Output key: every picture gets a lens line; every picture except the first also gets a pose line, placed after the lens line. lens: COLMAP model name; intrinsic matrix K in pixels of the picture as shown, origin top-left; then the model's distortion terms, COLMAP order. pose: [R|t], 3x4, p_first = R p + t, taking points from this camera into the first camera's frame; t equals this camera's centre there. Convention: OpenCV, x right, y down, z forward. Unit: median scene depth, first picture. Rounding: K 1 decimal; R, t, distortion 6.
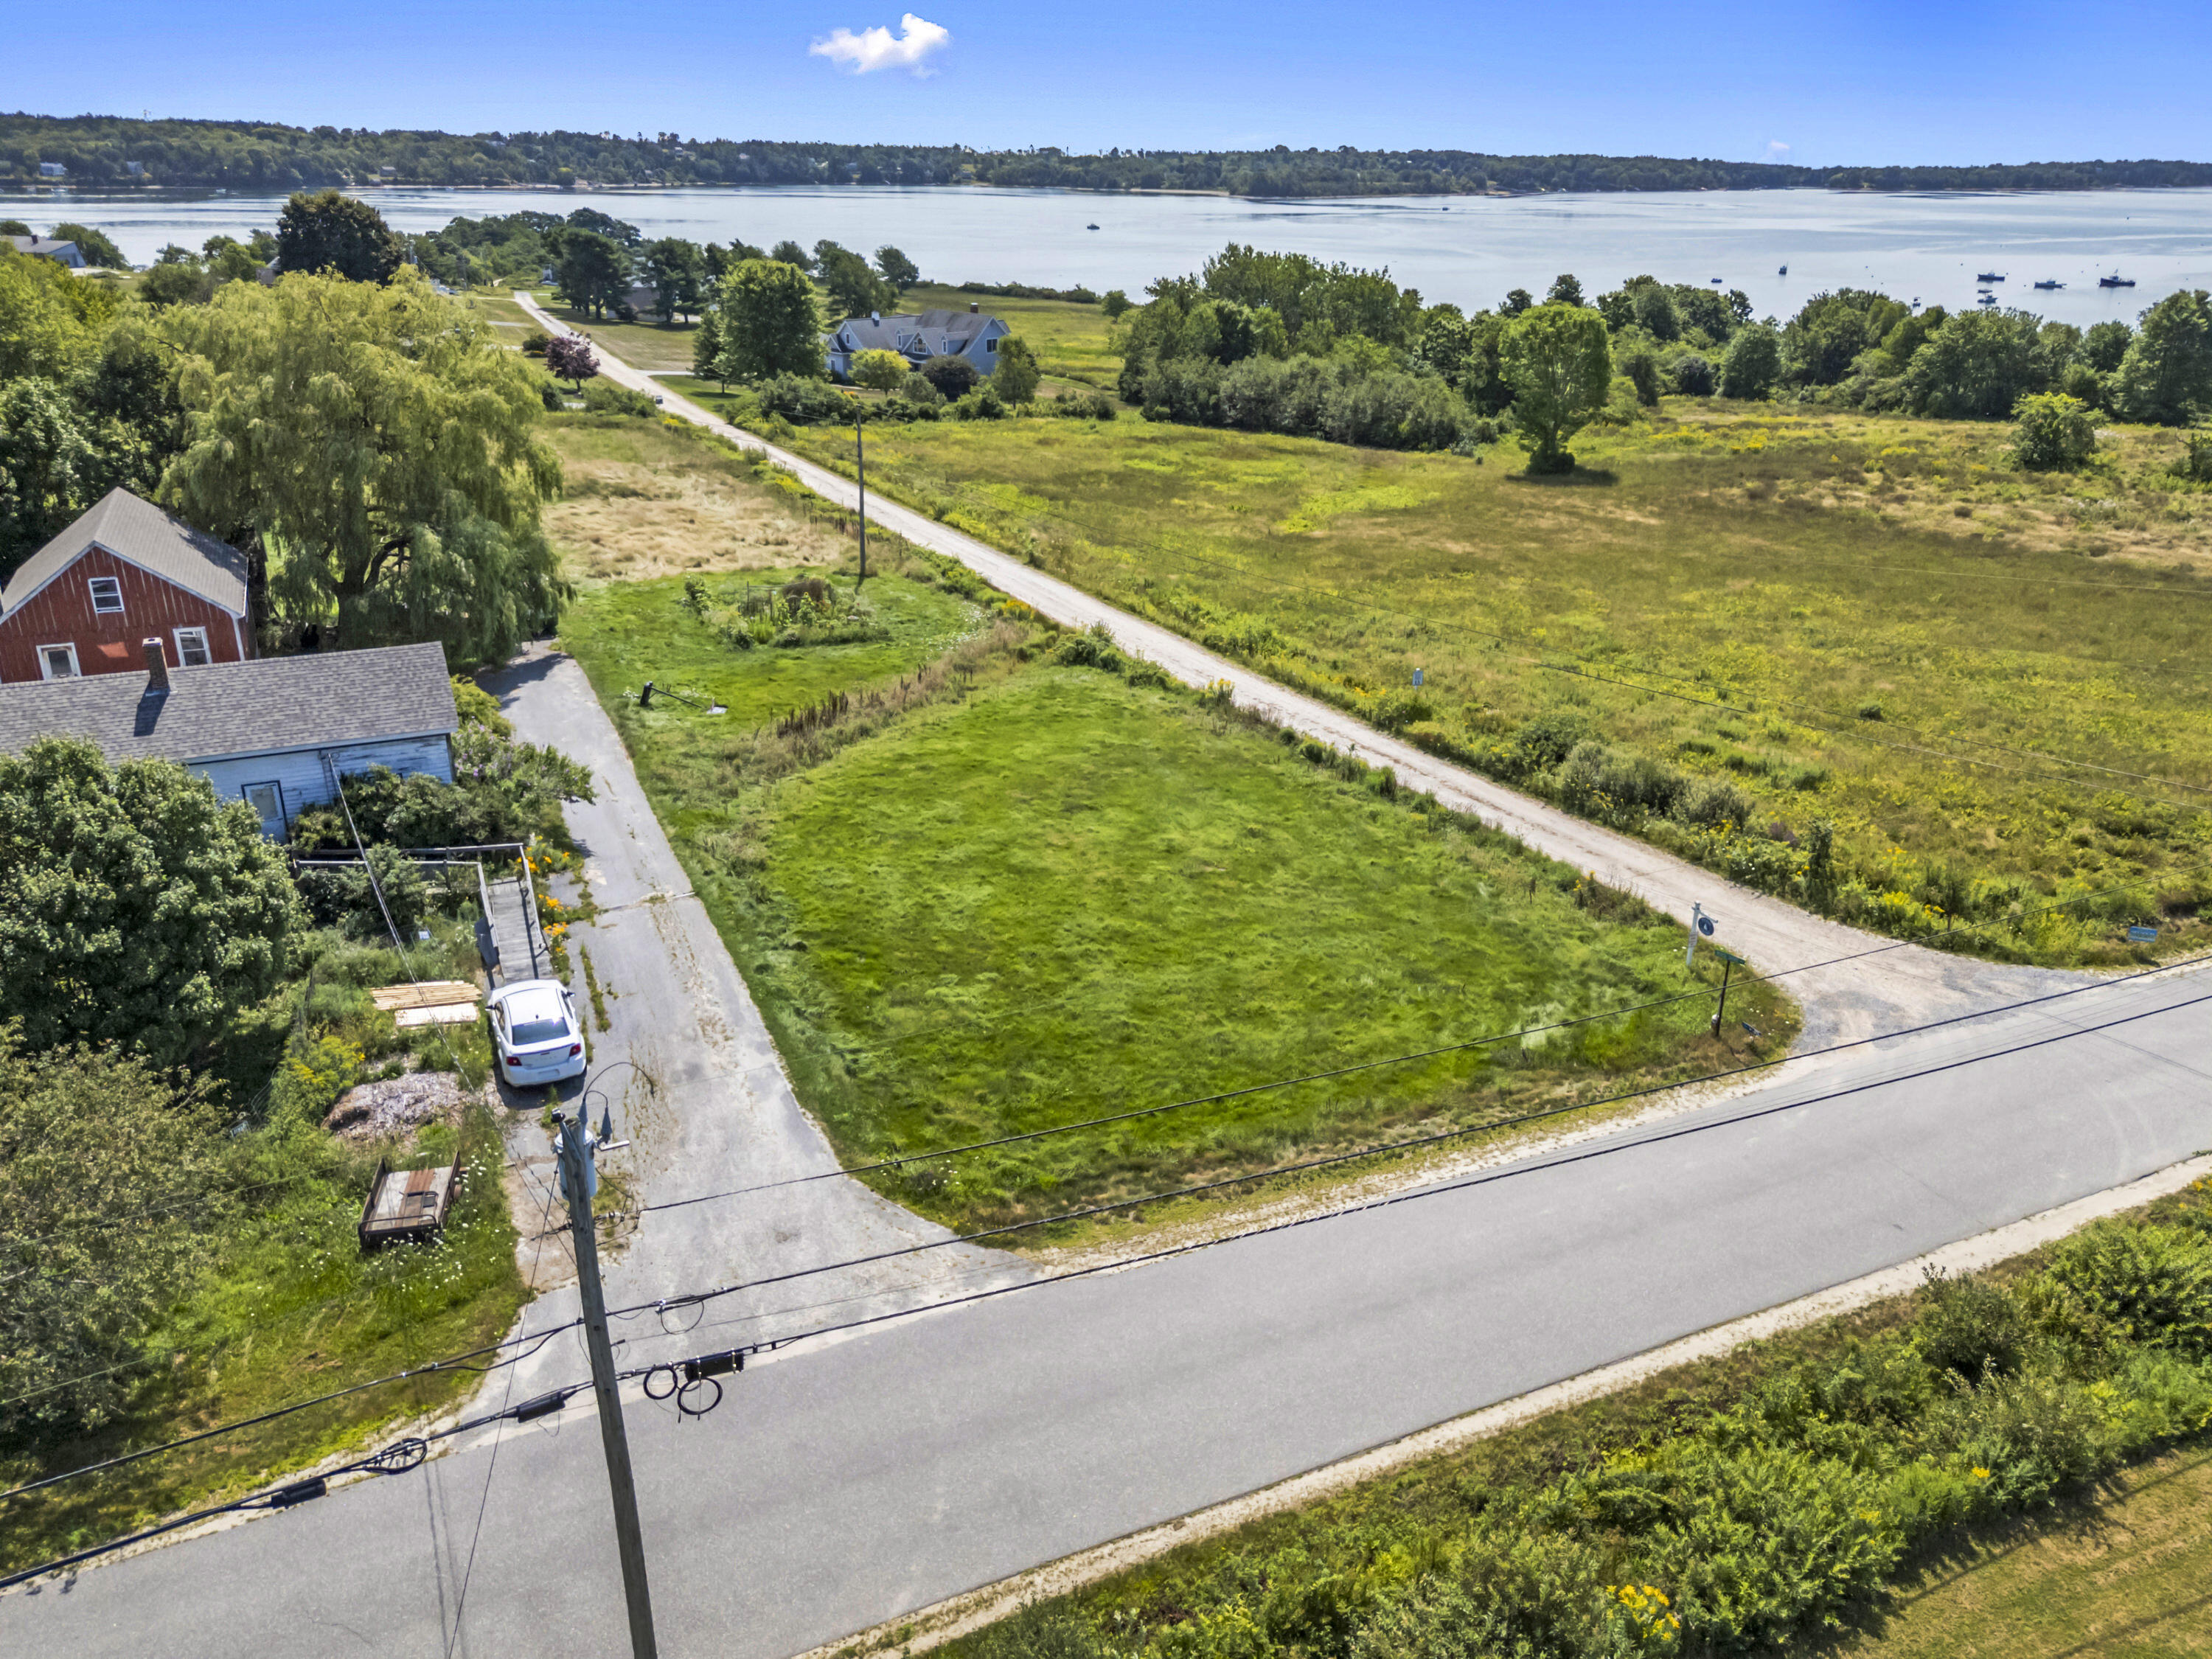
lens RADIAL K [[1594.4, 0, 1074.7], [0, 1594.4, 827.1], [0, 0, 1]] dist [0.051671, -0.051981]
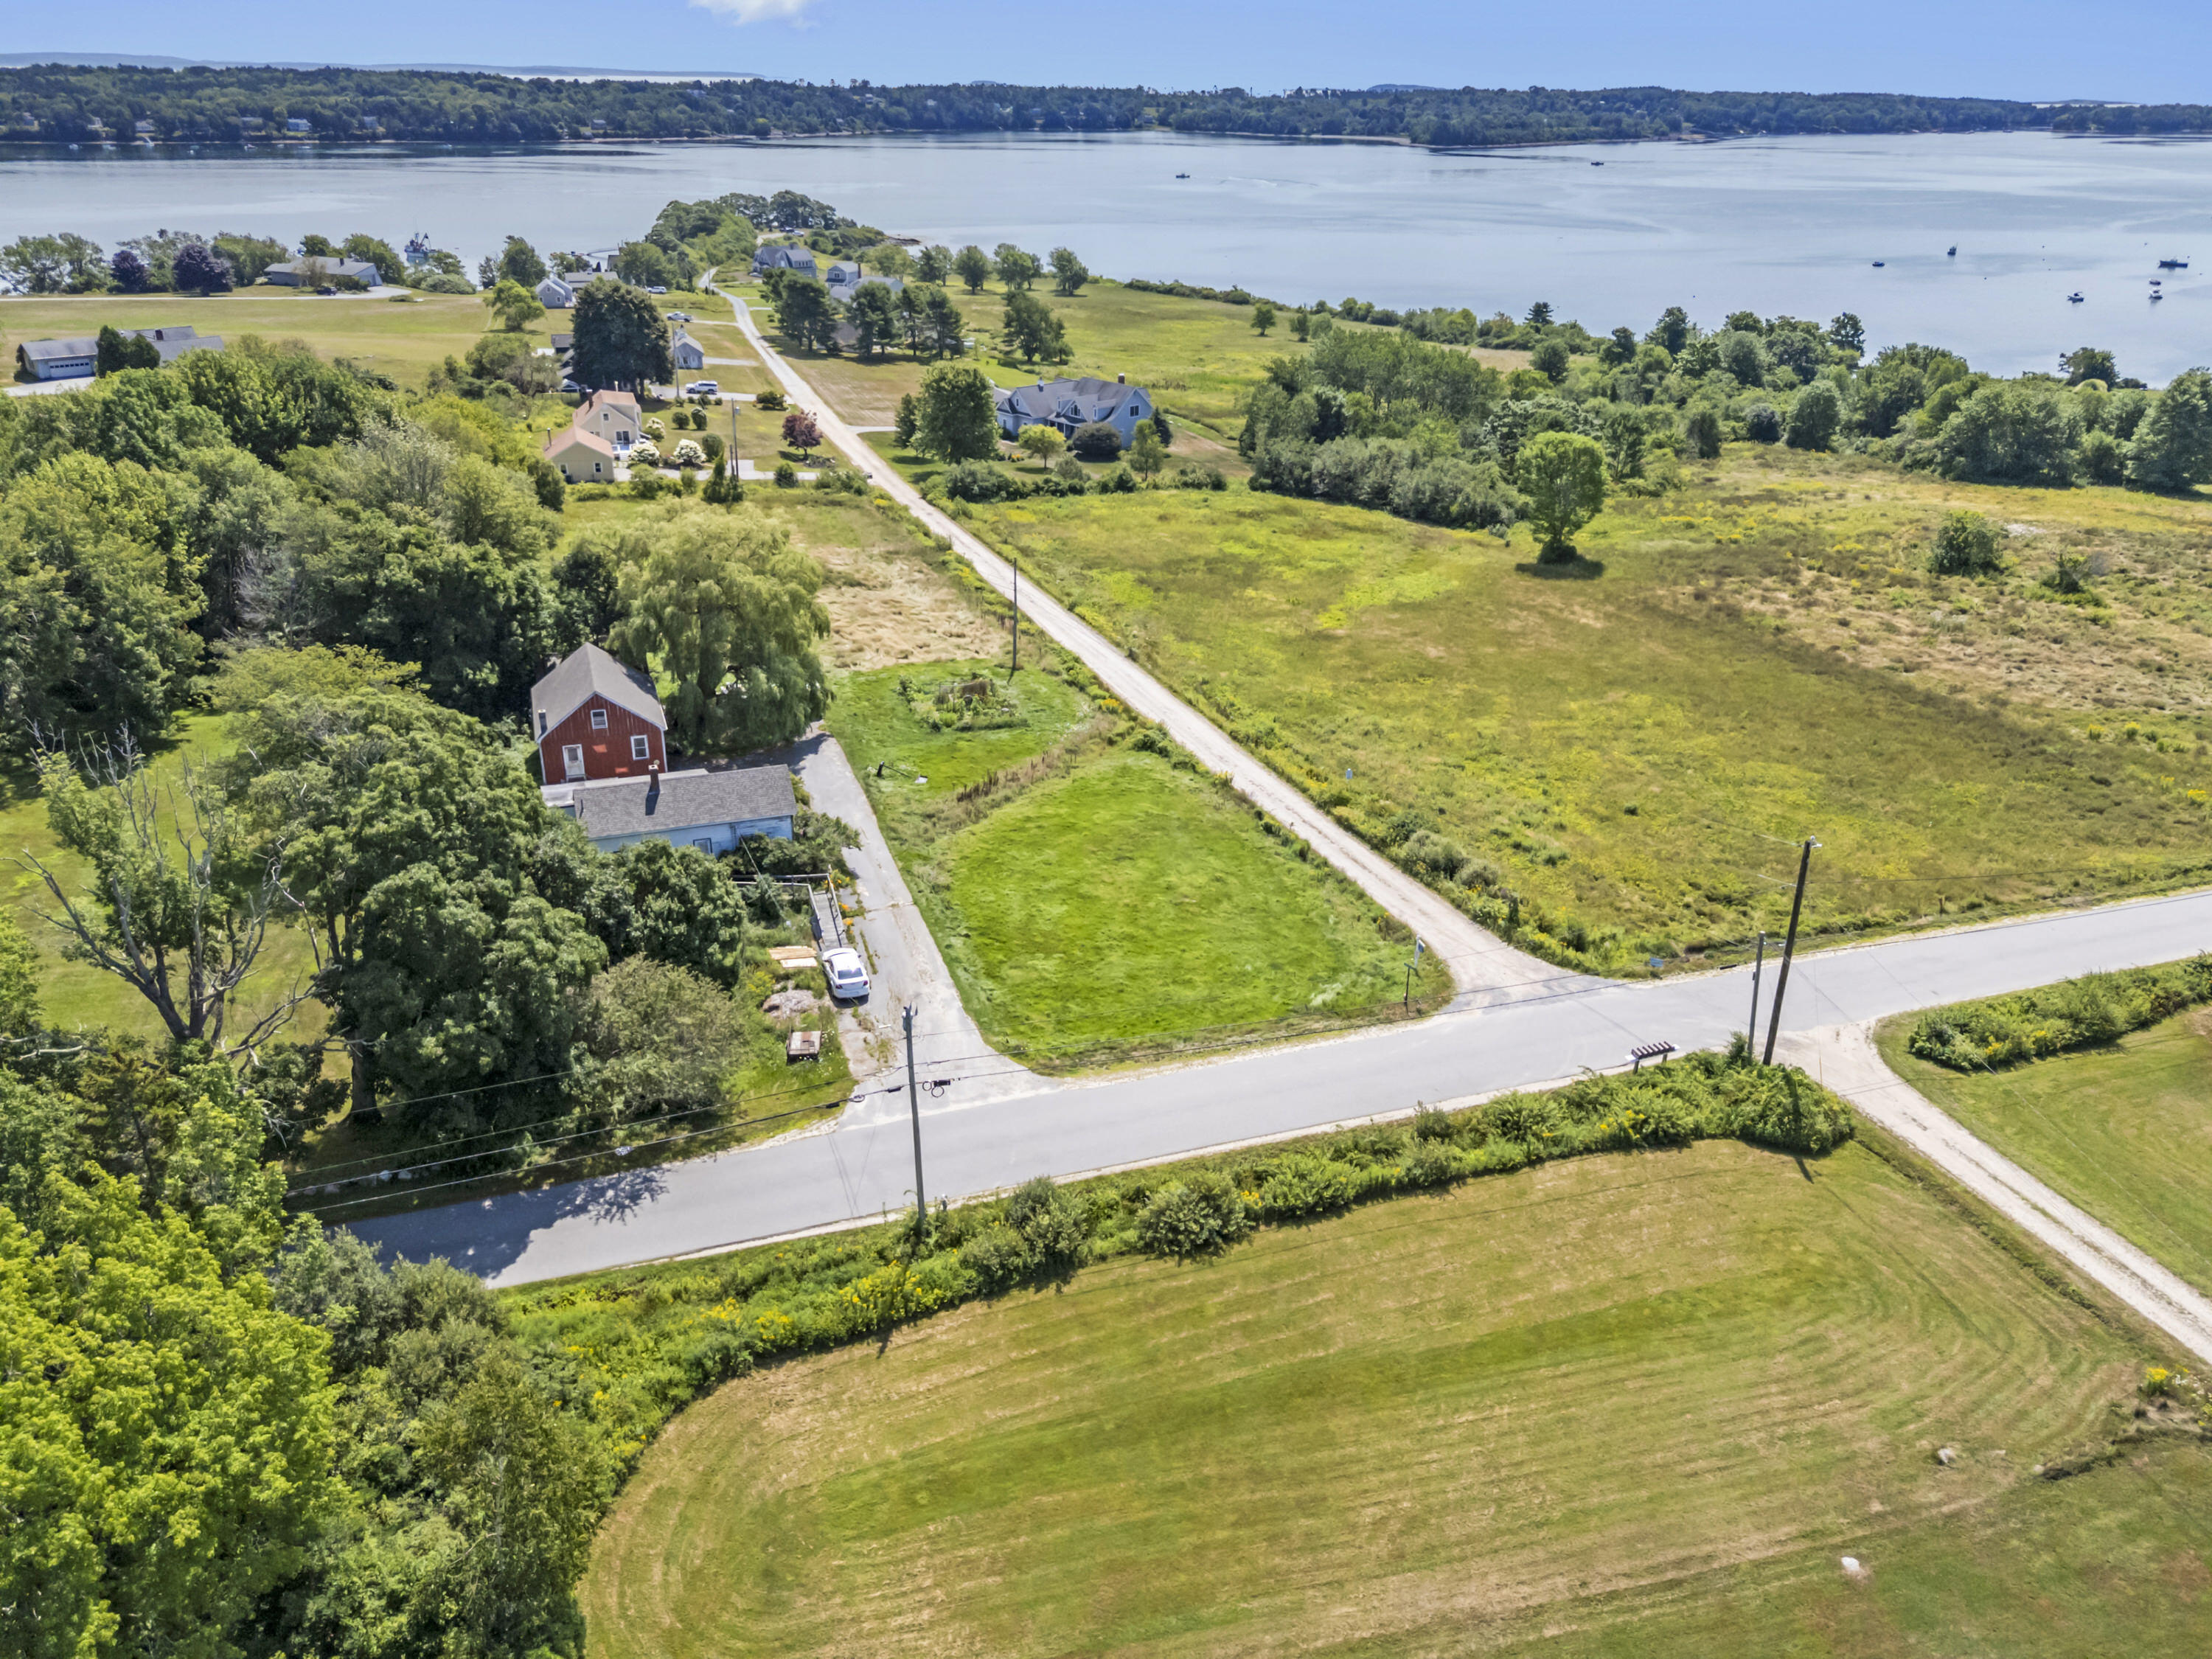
lens RADIAL K [[1534.9, 0, 1067.5], [0, 1534.9, 825.6], [0, 0, 1]] dist [0.065788, -0.060222]
pose [[0.994116, 0.040104, -0.100627, 0.096693], [-0.036544, 0.998648, 0.036977, -0.095281], [0.101974, -0.033082, 0.994237, -0.613603]]
